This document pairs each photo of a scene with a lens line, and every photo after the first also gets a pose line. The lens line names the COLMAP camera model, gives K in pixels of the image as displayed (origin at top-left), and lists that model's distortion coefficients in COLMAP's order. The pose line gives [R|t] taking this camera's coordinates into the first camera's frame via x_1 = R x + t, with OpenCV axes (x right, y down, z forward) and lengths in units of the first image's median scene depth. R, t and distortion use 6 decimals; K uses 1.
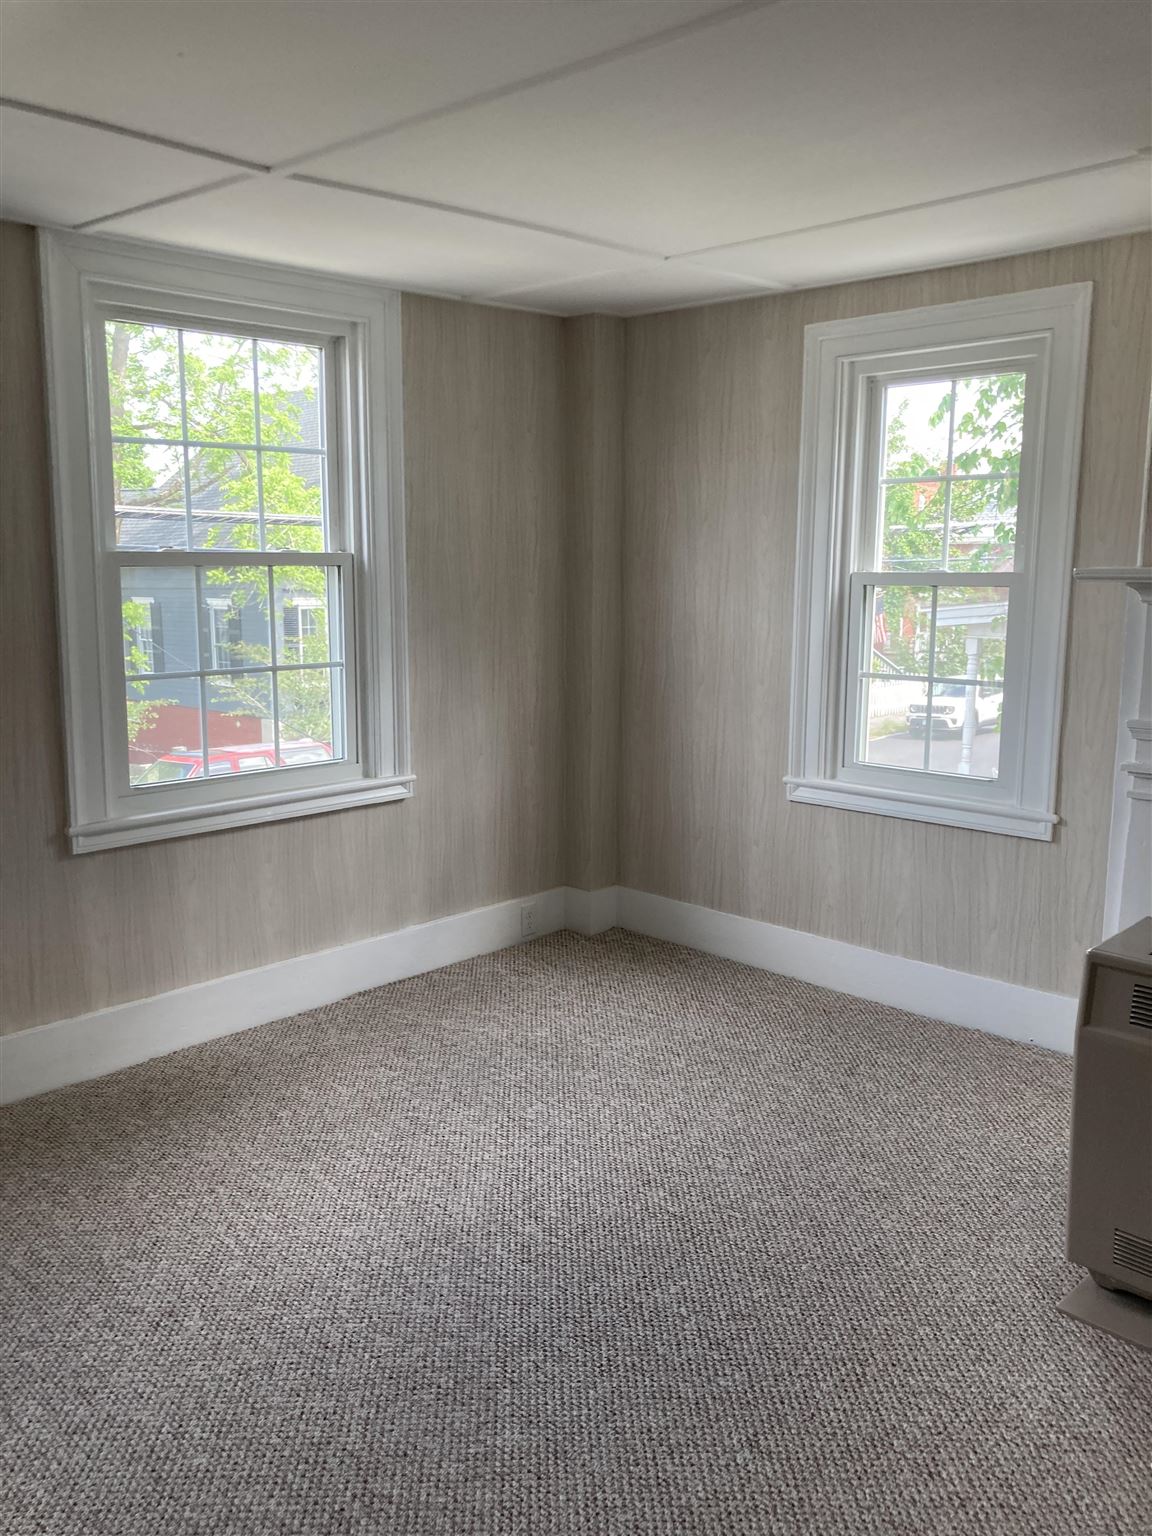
lens RADIAL K [[1268.6, 0, 576.0], [0, 1268.6, 768.0], [0, 0, 1]] dist [0.017401, -0.008850]
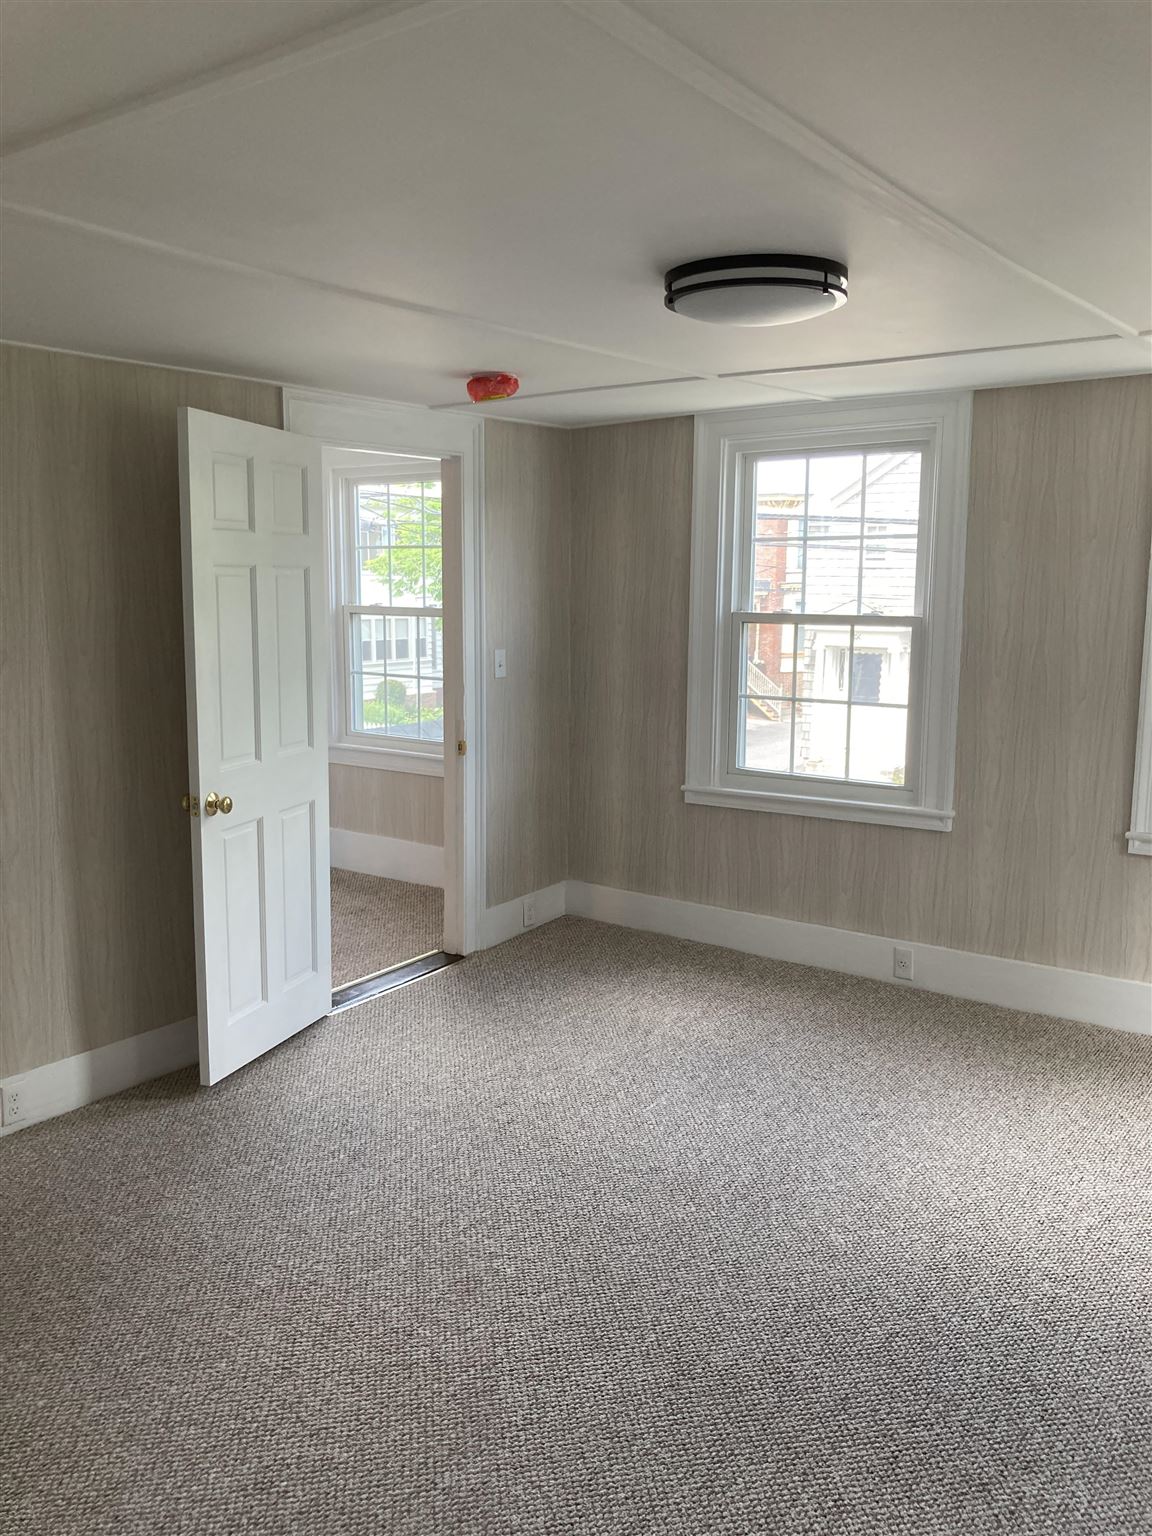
lens RADIAL K [[1268.6, 0, 576.0], [0, 1268.6, 768.0], [0, 0, 1]] dist [0.017401, -0.008850]
pose [[0.111459, 0.127086, -0.985609, 1.252301], [-0.193998, 0.975490, 0.103843, -0.062135], [0.974649, 0.179632, 0.133382, 0.459467]]
